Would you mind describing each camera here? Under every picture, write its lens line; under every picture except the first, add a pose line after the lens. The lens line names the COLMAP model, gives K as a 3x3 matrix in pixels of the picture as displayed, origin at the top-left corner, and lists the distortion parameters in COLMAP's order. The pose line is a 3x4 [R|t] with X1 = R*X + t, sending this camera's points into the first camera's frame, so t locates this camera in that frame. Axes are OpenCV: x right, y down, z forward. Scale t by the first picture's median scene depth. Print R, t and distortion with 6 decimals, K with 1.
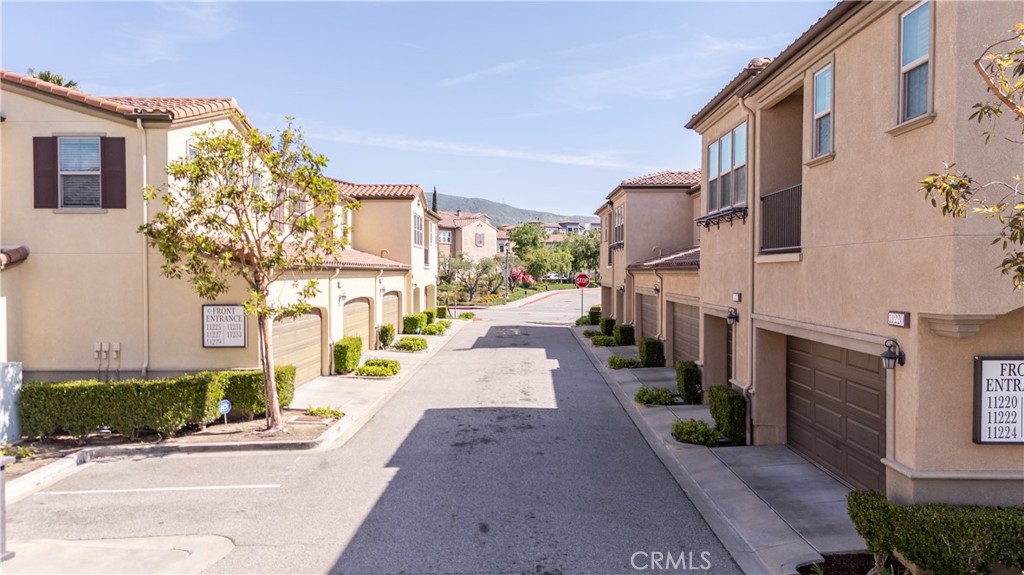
lens RADIAL K [[734.4, 0, 512.4], [0, 734.4, 287.5], [0, 0, 1]] dist [0.057856, -0.050877]
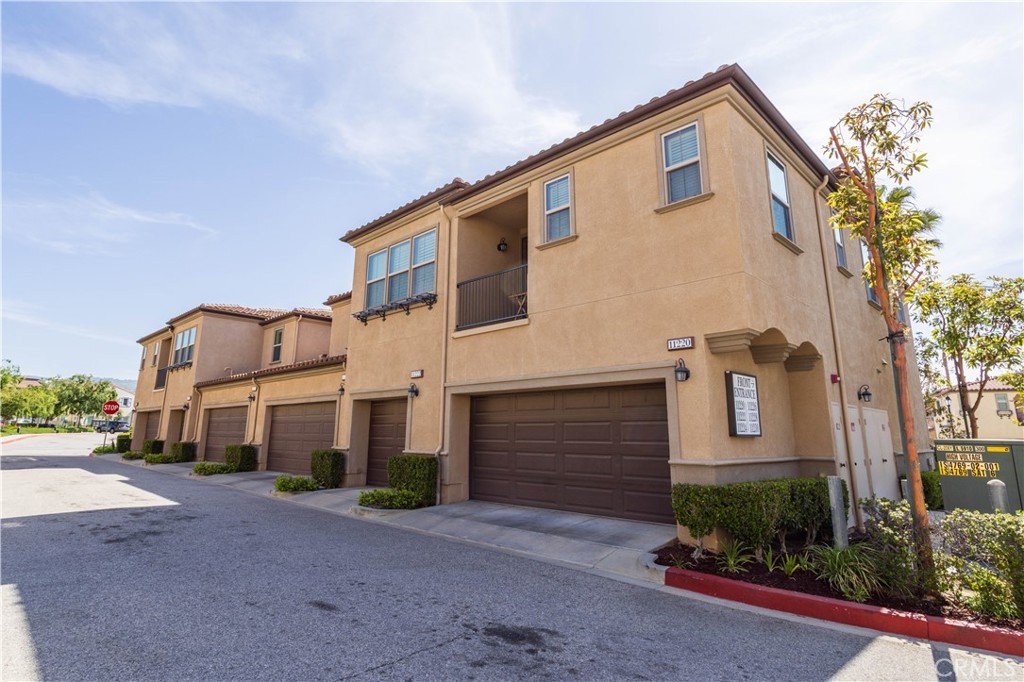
lens RADIAL K [[540.9, 0, 497.8], [0, 540.9, 308.5], [0, 0, 1]] dist [0.000372, 0.000722]
pose [[0.697815, 0.169192, 0.696009, -0.220799], [0.005705, 0.970358, -0.241603, 0.125723], [-0.716256, 0.172565, 0.676165, 0.351349]]
